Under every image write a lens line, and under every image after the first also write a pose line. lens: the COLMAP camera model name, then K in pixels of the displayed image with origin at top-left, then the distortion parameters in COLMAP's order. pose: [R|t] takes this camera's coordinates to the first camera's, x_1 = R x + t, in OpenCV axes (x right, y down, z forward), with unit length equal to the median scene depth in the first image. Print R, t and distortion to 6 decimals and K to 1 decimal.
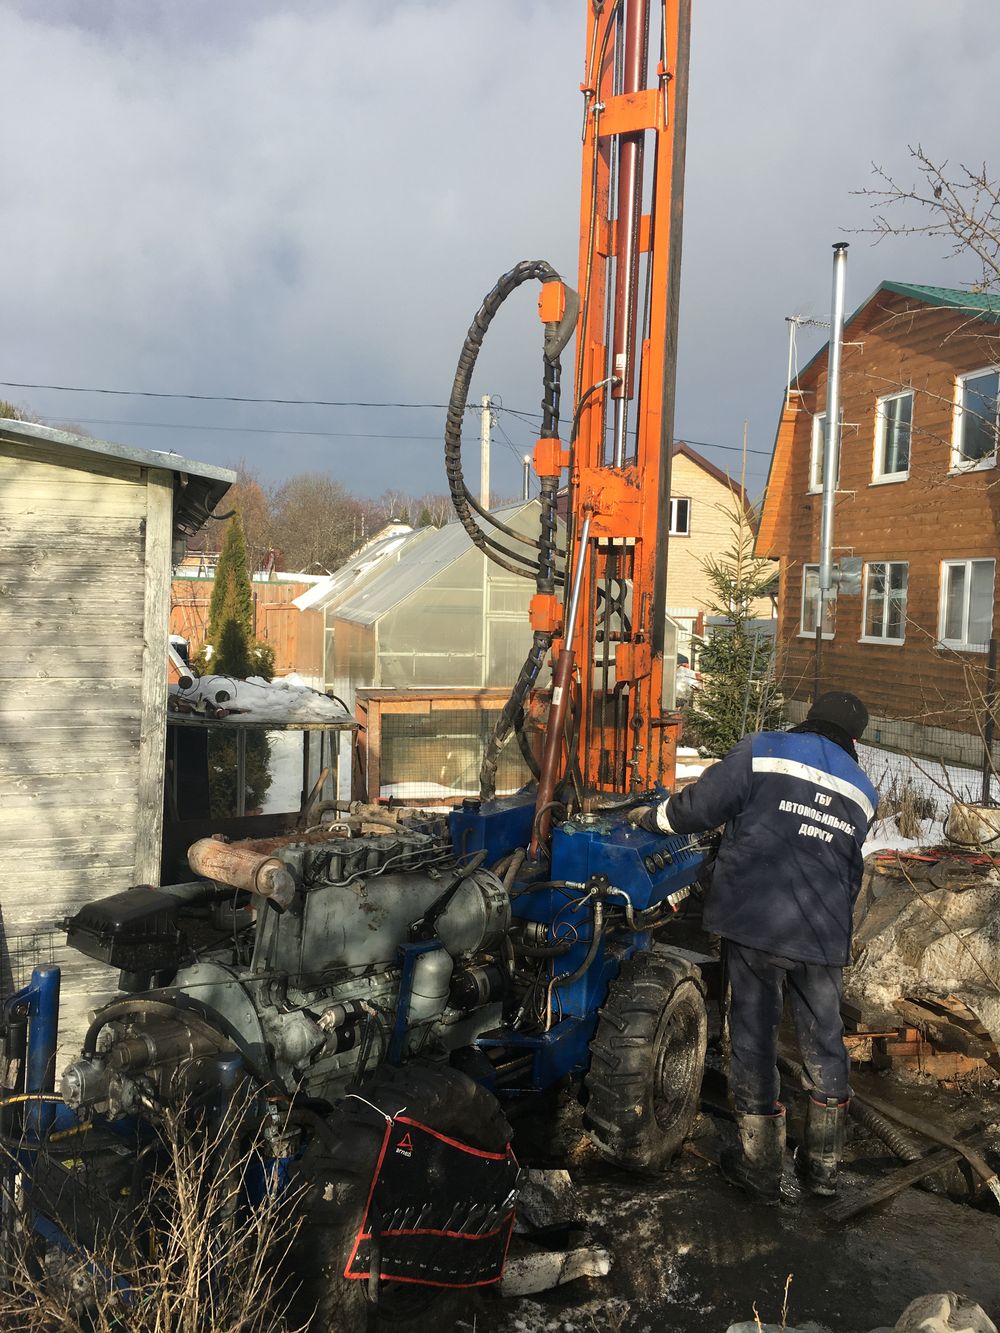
lens RADIAL K [[1134.0, 0, 485.9], [0, 1134.0, 662.4], [0, 0, 1]] dist [0.094955, -0.119371]
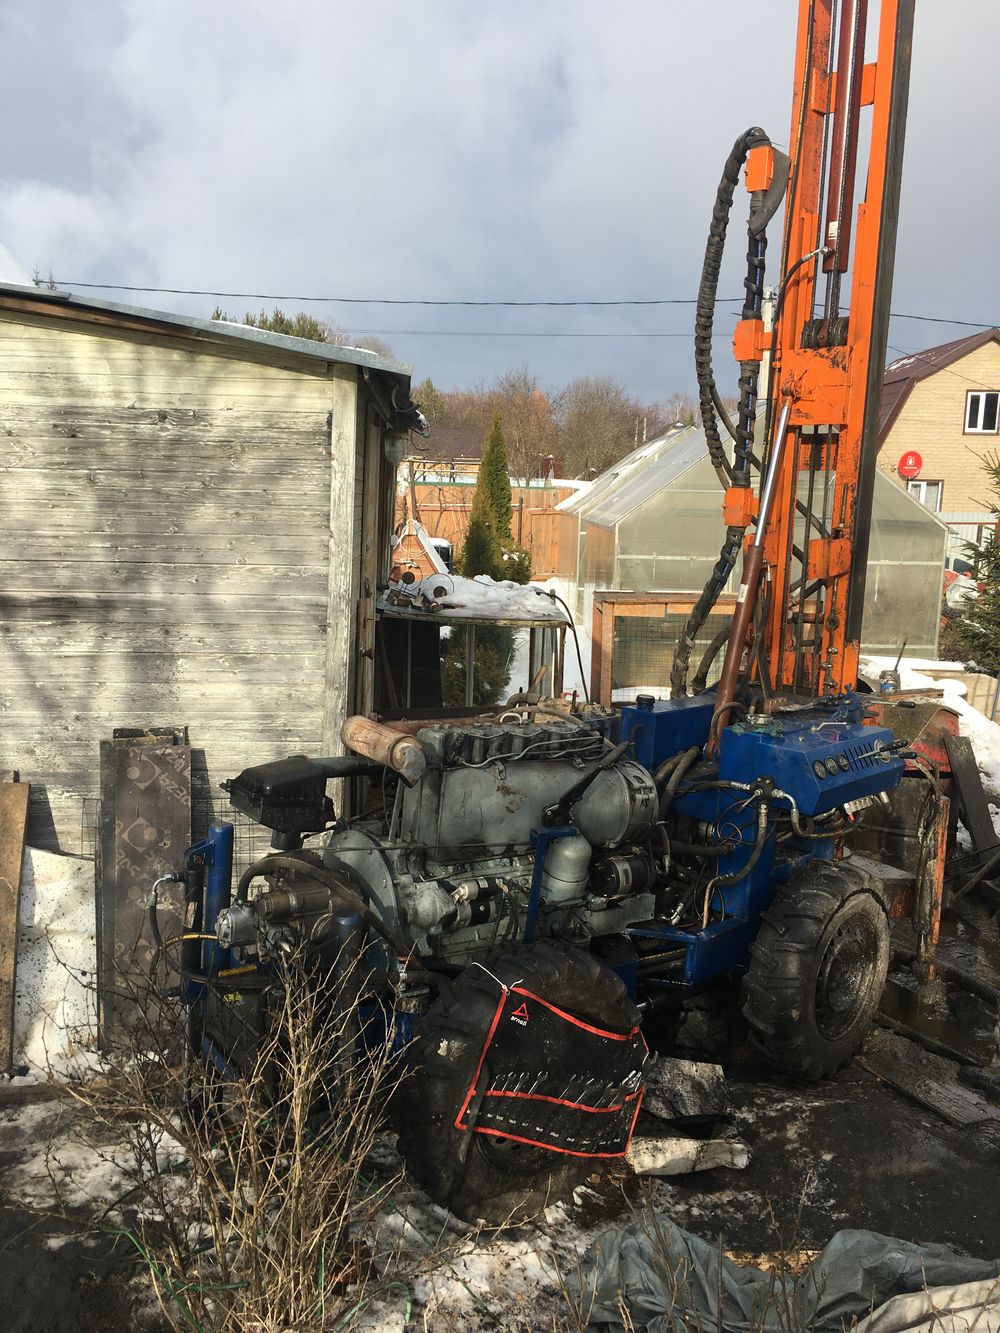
lens RADIAL K [[1132.7, 0, 484.0], [0, 1132.7, 659.5], [0, 0, 1]] dist [0.084374, -0.097564]
pose [[0.969472, 0.034153, -0.242812, 0.097010], [-0.015125, 0.996696, 0.079802, 0.013402], [0.244735, -0.073694, 0.966785, 0.013815]]
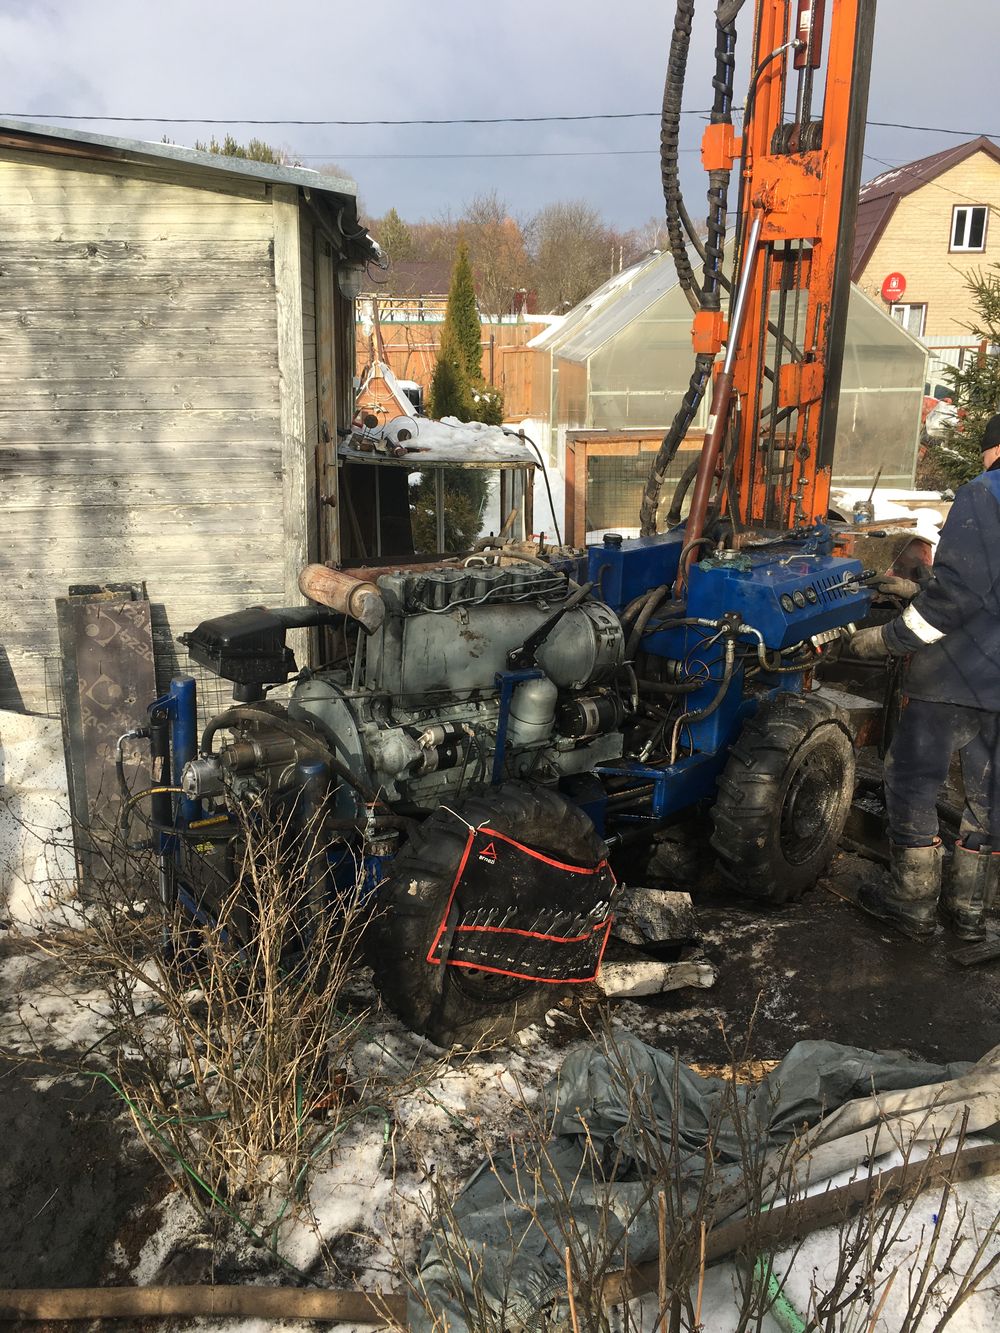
lens RADIAL K [[1134.0, 0, 485.9], [0, 1134.0, 662.4], [0, 0, 1]] dist [0.094955, -0.119371]
pose [[0.974927, 0.033407, -0.220004, 0.106758], [0.014914, 0.976635, 0.214389, 0.018596], [0.222026, -0.212294, 0.951649, 0.032551]]
